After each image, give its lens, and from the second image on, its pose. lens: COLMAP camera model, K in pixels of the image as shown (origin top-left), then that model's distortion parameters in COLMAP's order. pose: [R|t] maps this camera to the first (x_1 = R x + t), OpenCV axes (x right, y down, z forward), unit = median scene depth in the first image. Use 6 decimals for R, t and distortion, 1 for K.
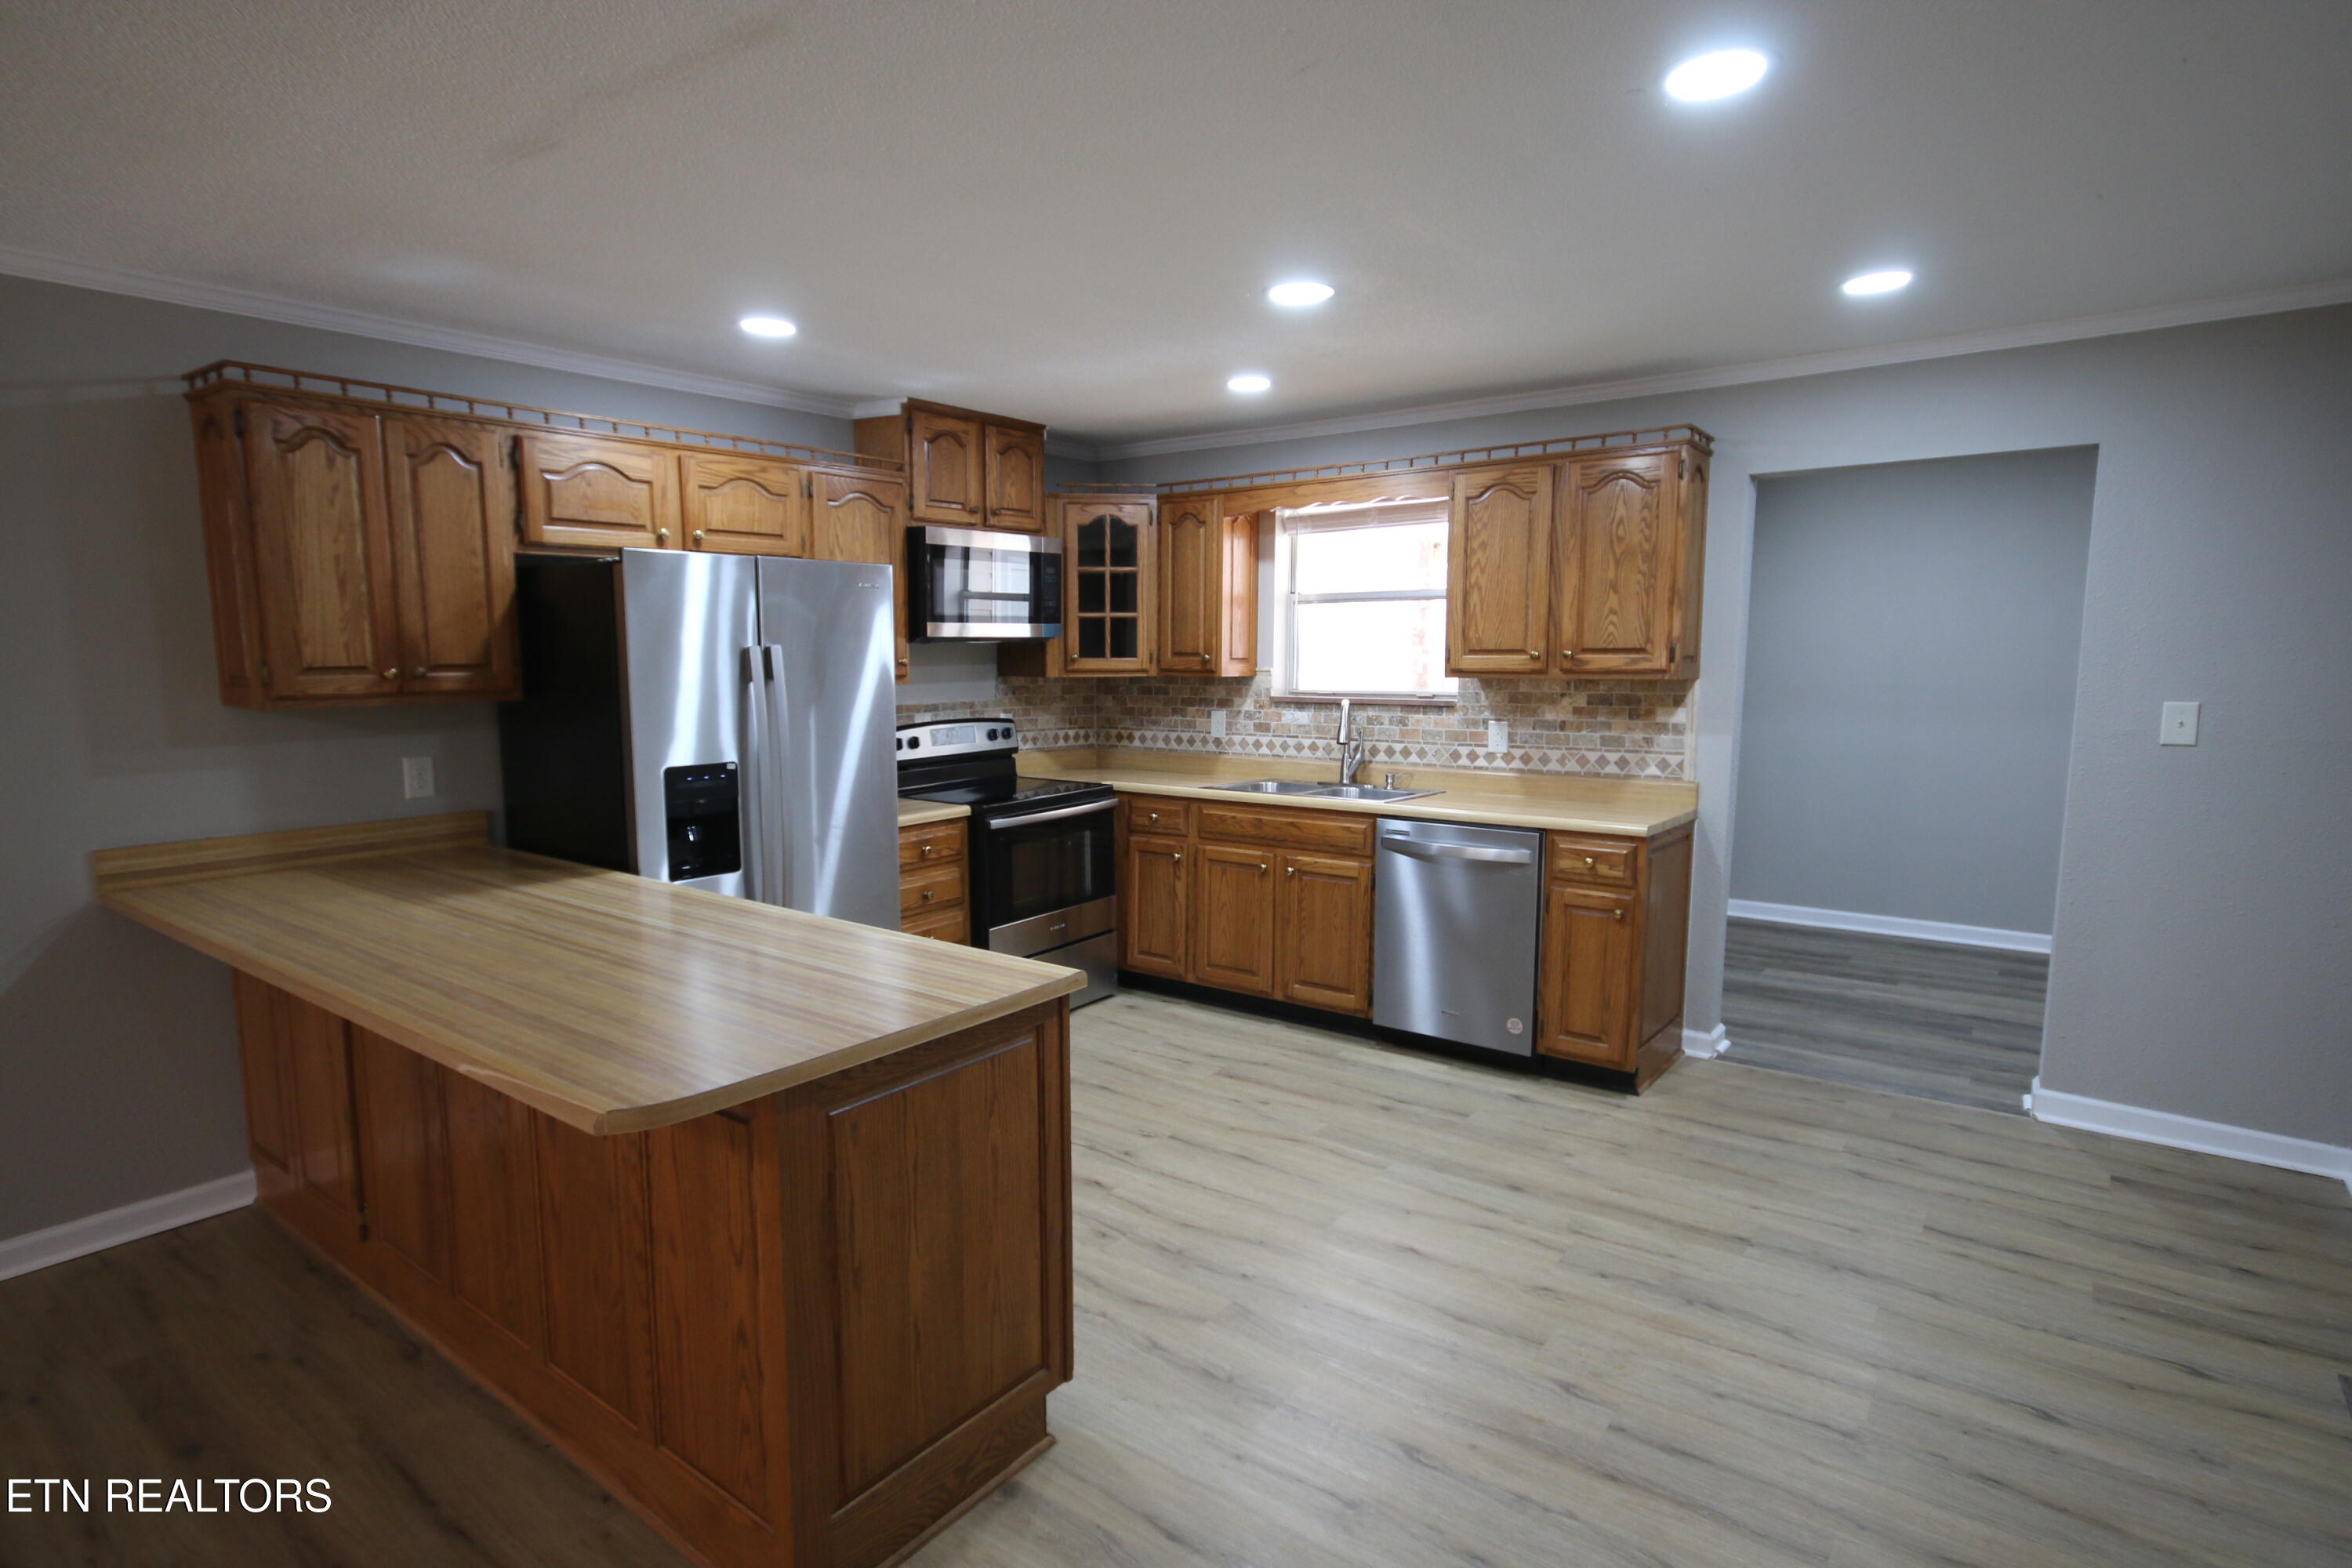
lens RADIAL K [[1207.6, 0, 1163.6], [0, 1207.6, 787.4], [0, 0, 1]] dist [-0.001513, 0.001097]
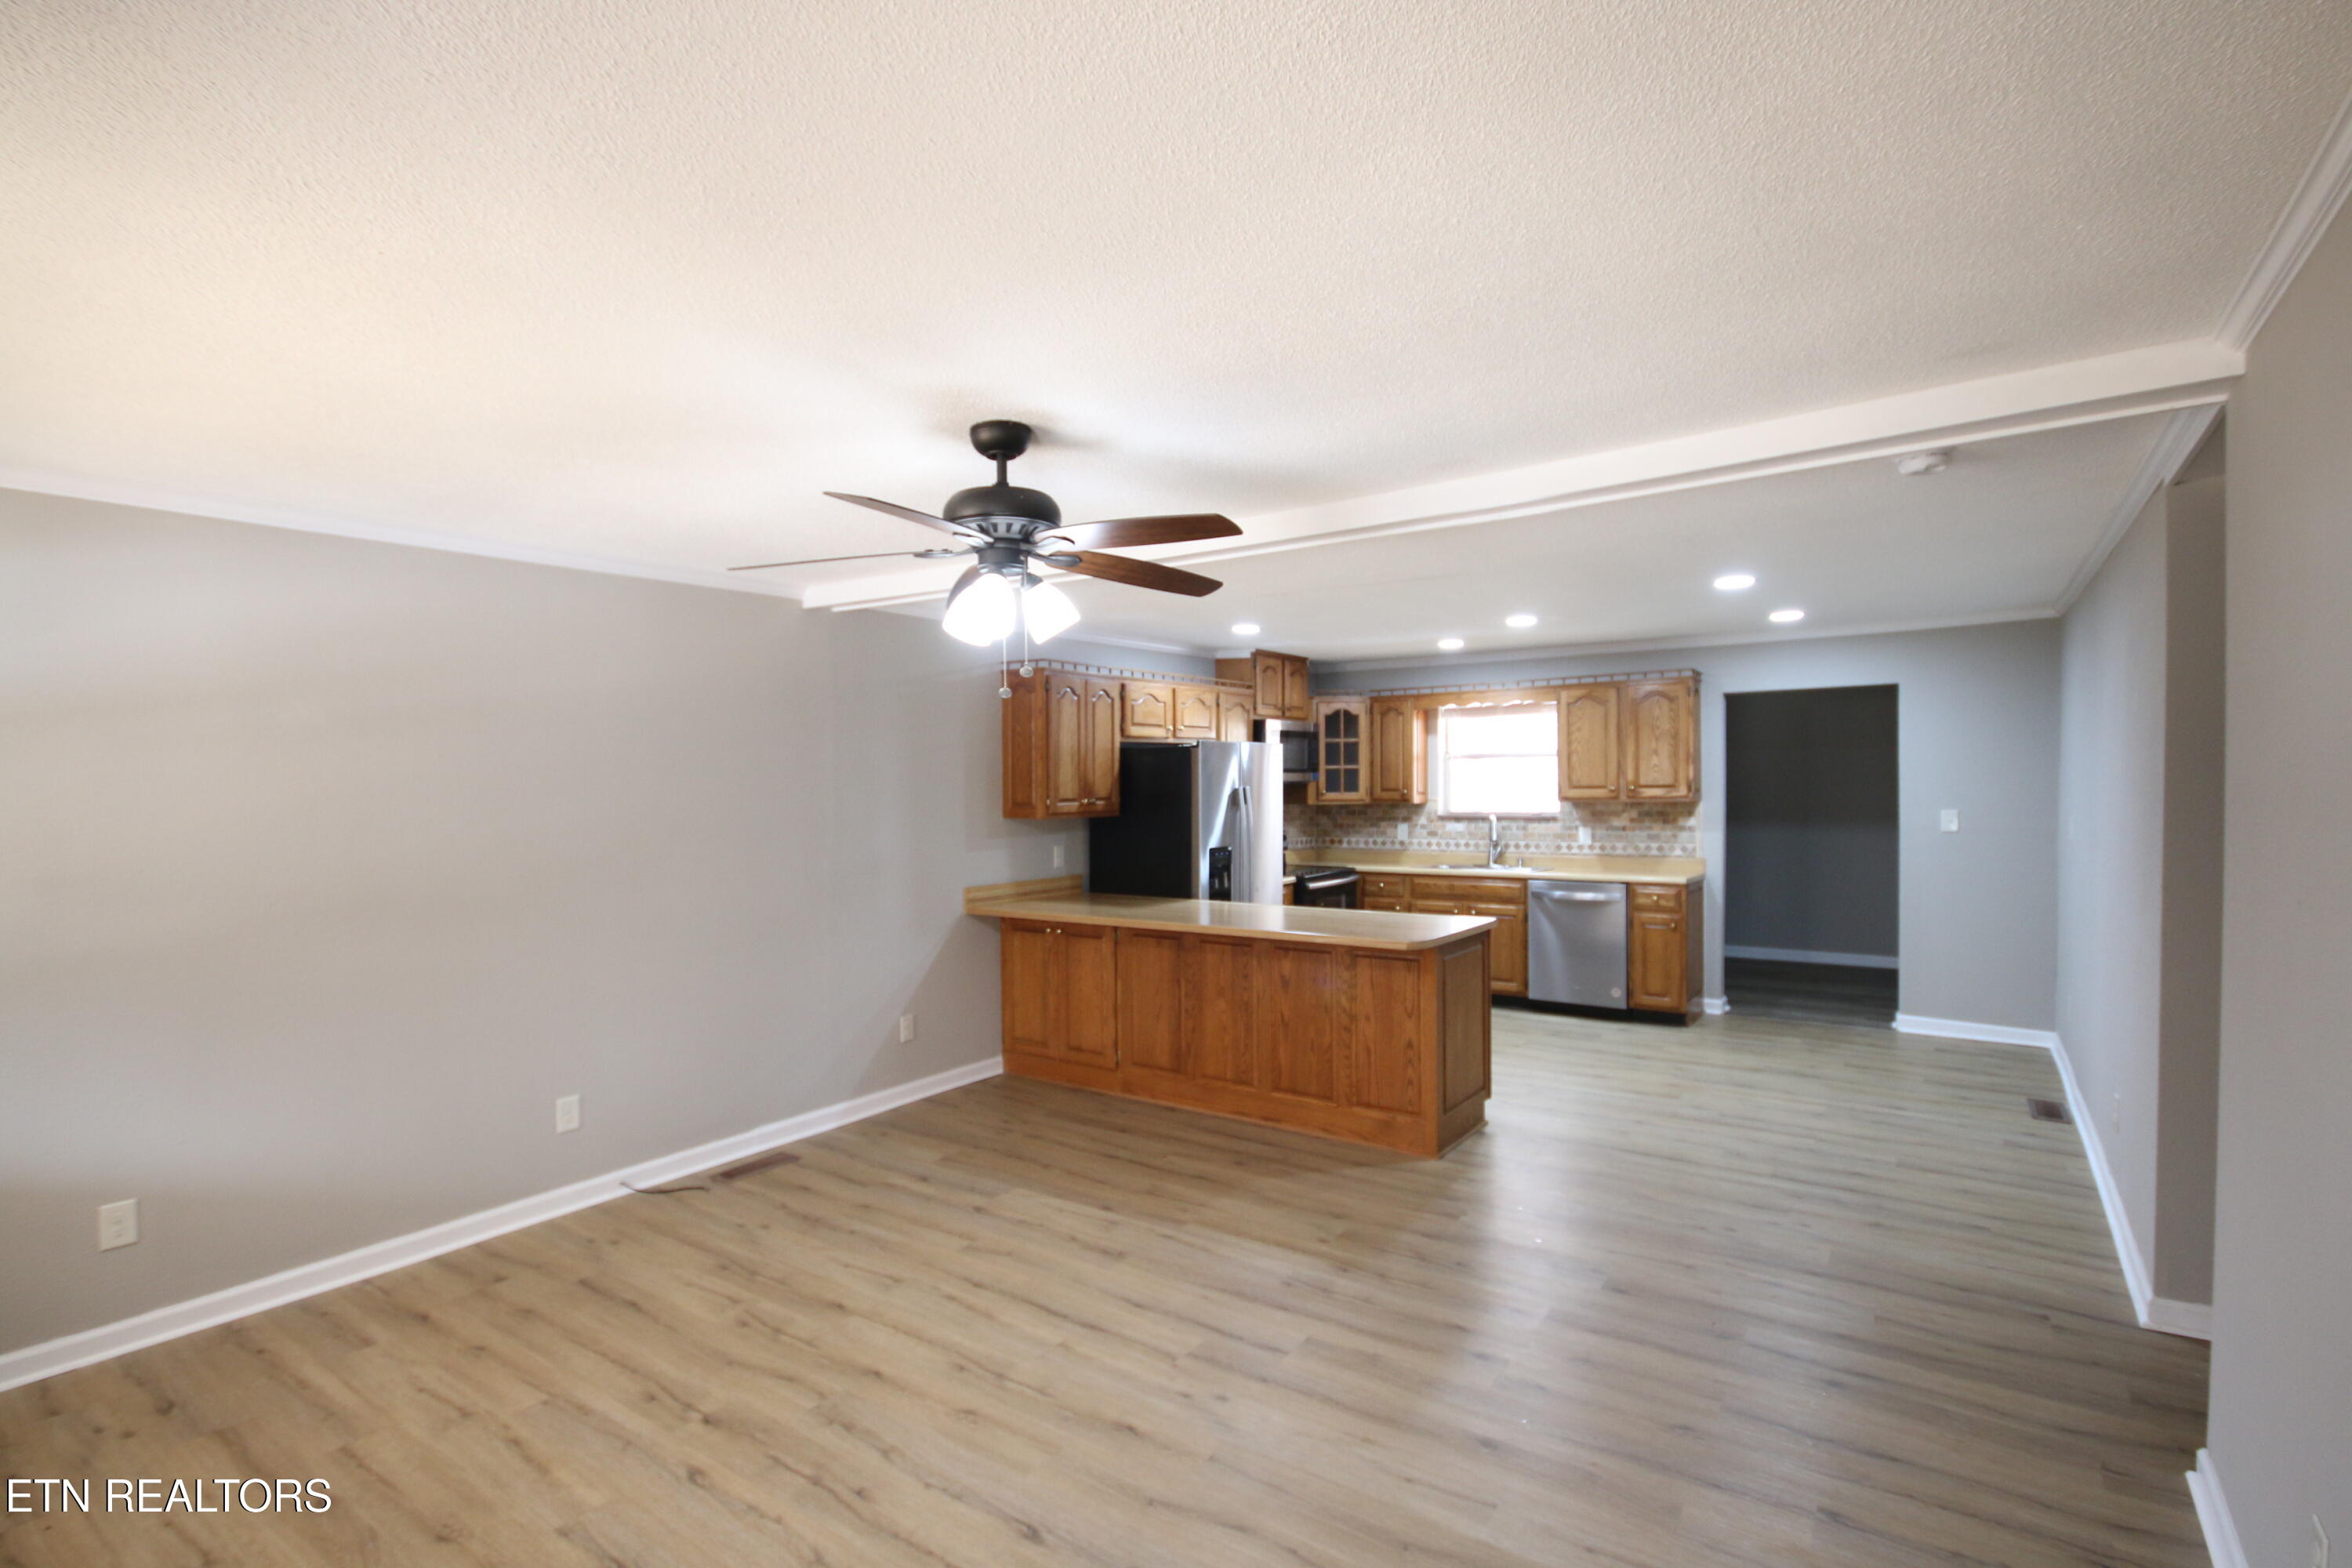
lens RADIAL K [[1107.1, 0, 1162.6], [0, 1107.1, 787.4], [0, 0, 1]] dist [-0.001962, -0.000265]
pose [[0.999552, -0.006985, 0.029098, -0.367477], [0.010240, 0.993515, -0.113242, 0.061675], [-0.028119, 0.113489, 0.993141, -0.561556]]
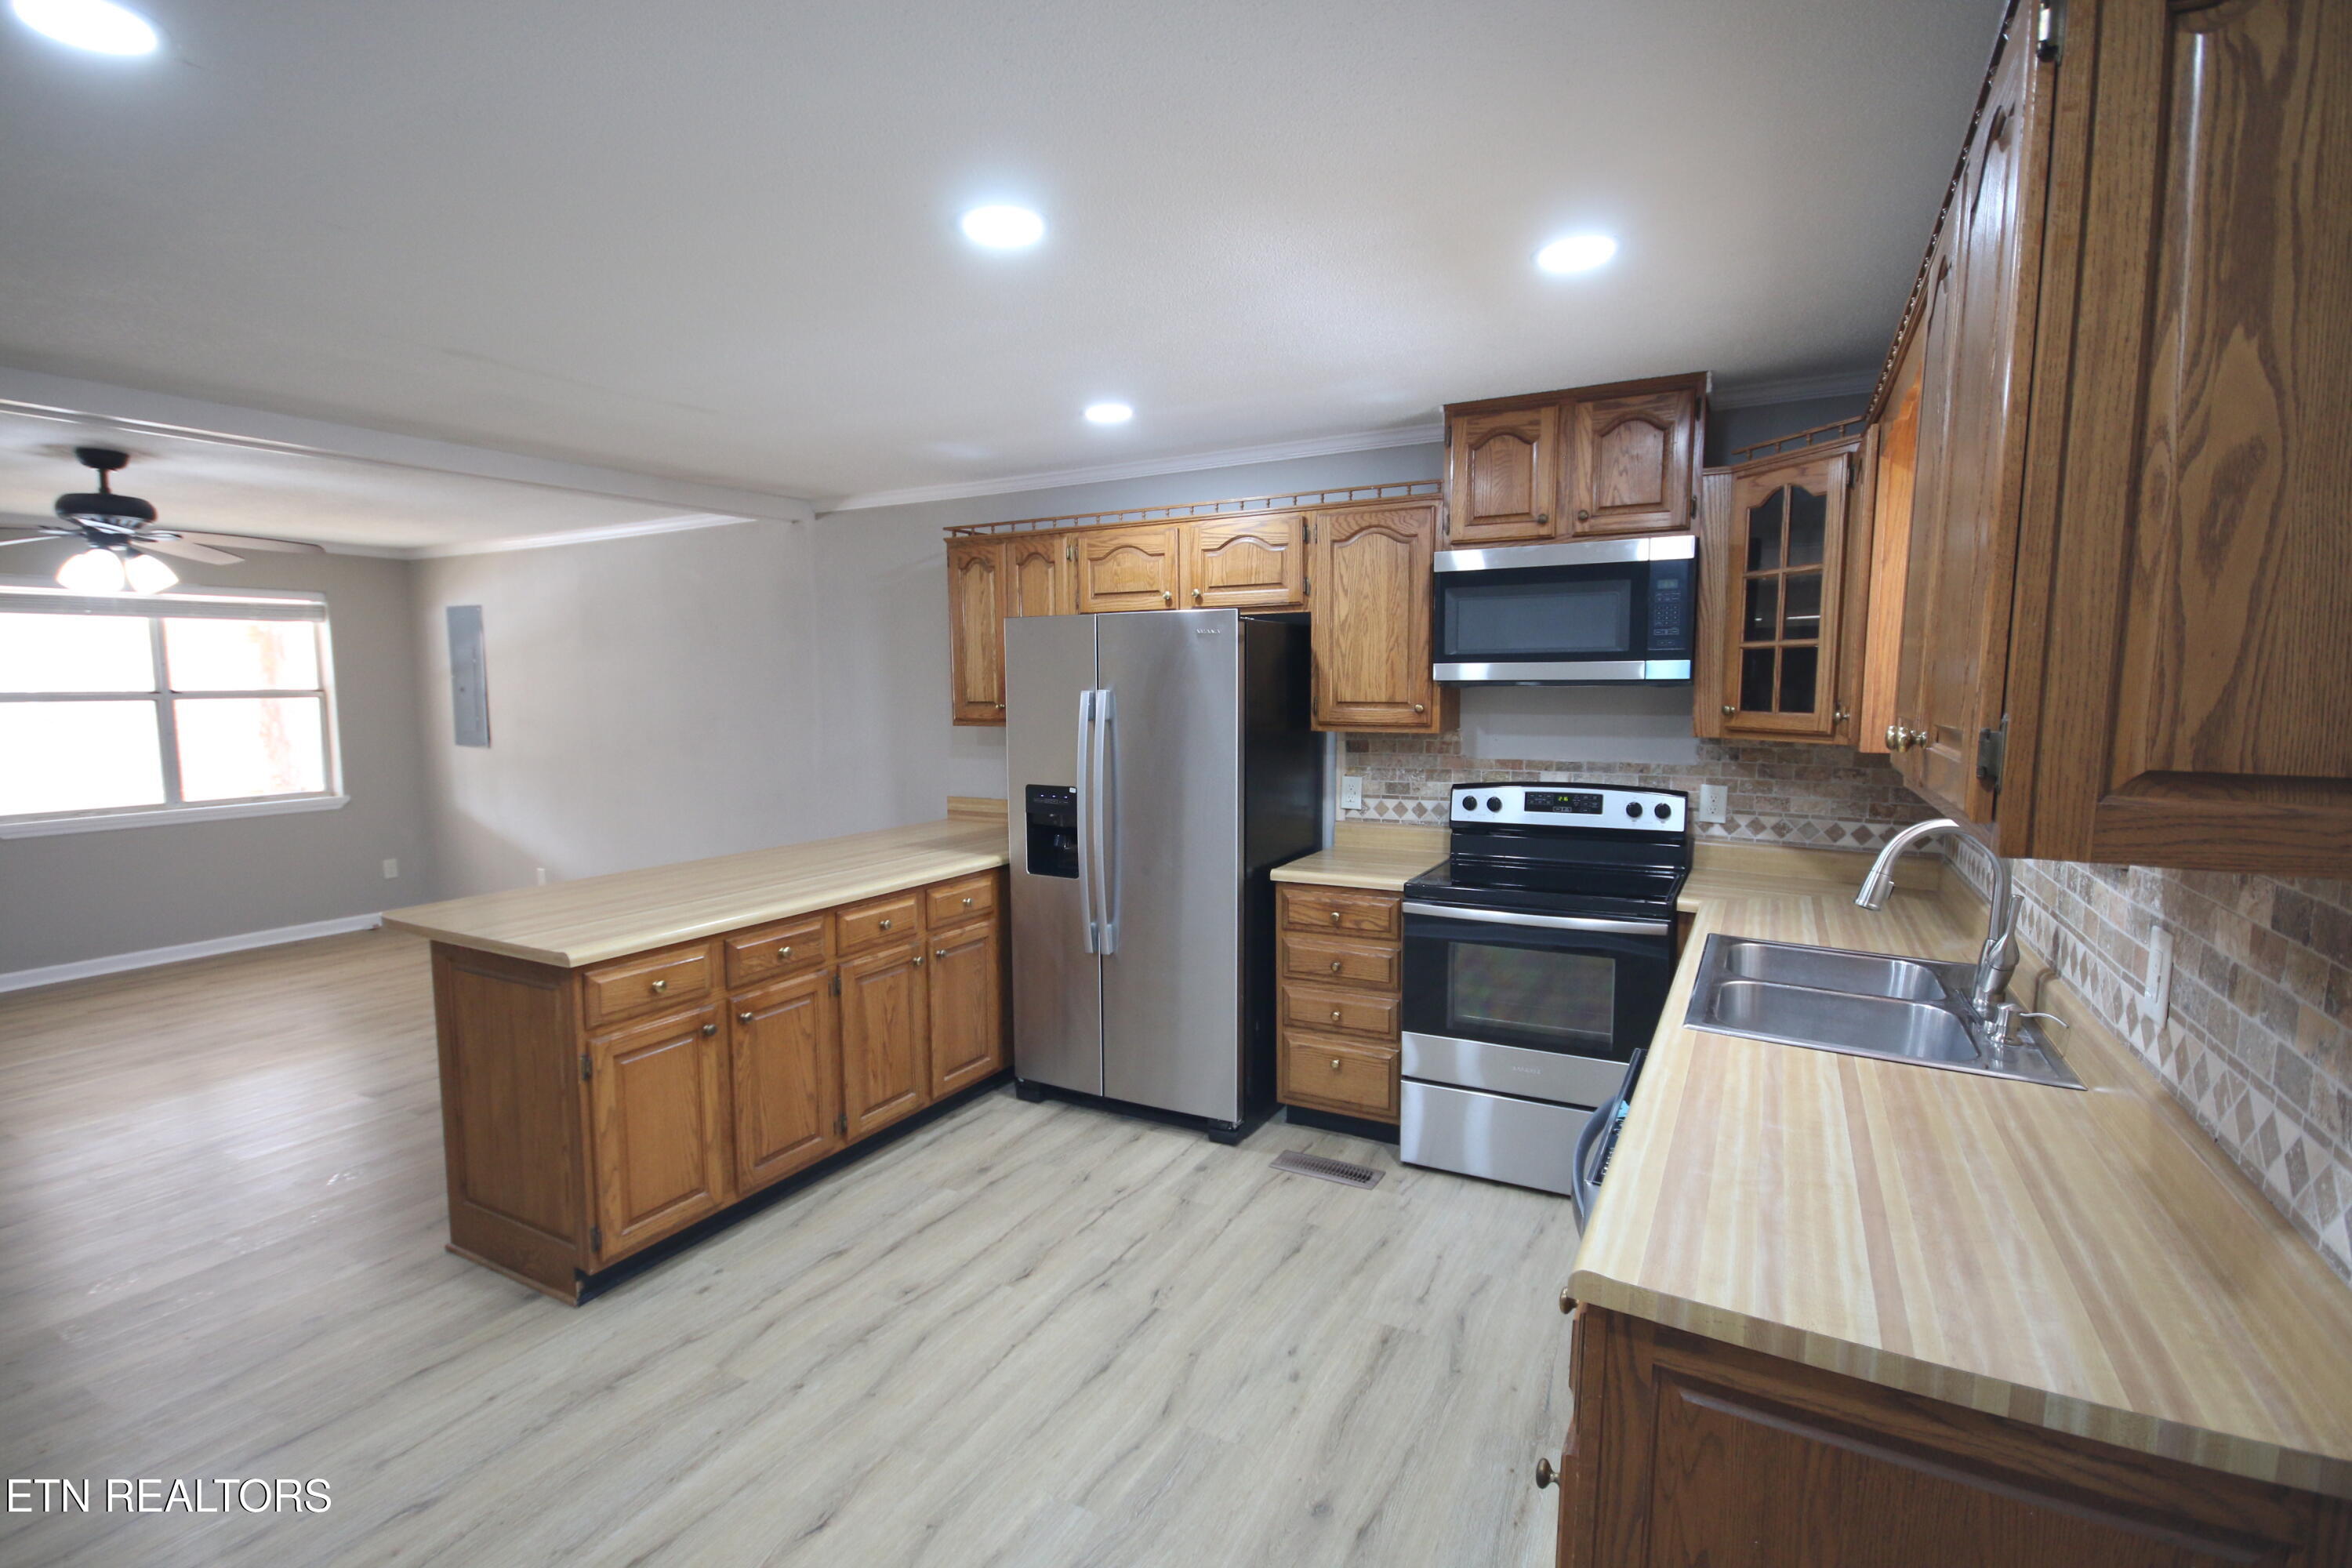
lens RADIAL K [[1107.1, 0, 1162.6], [0, 1107.1, 787.4], [0, 0, 1]] dist [-0.001962, -0.000265]
pose [[0.139432, 0.097060, -0.985463, 0.525747], [-0.113095, 0.990234, 0.081528, -0.085564], [0.983752, 0.100084, 0.149047, 0.652504]]
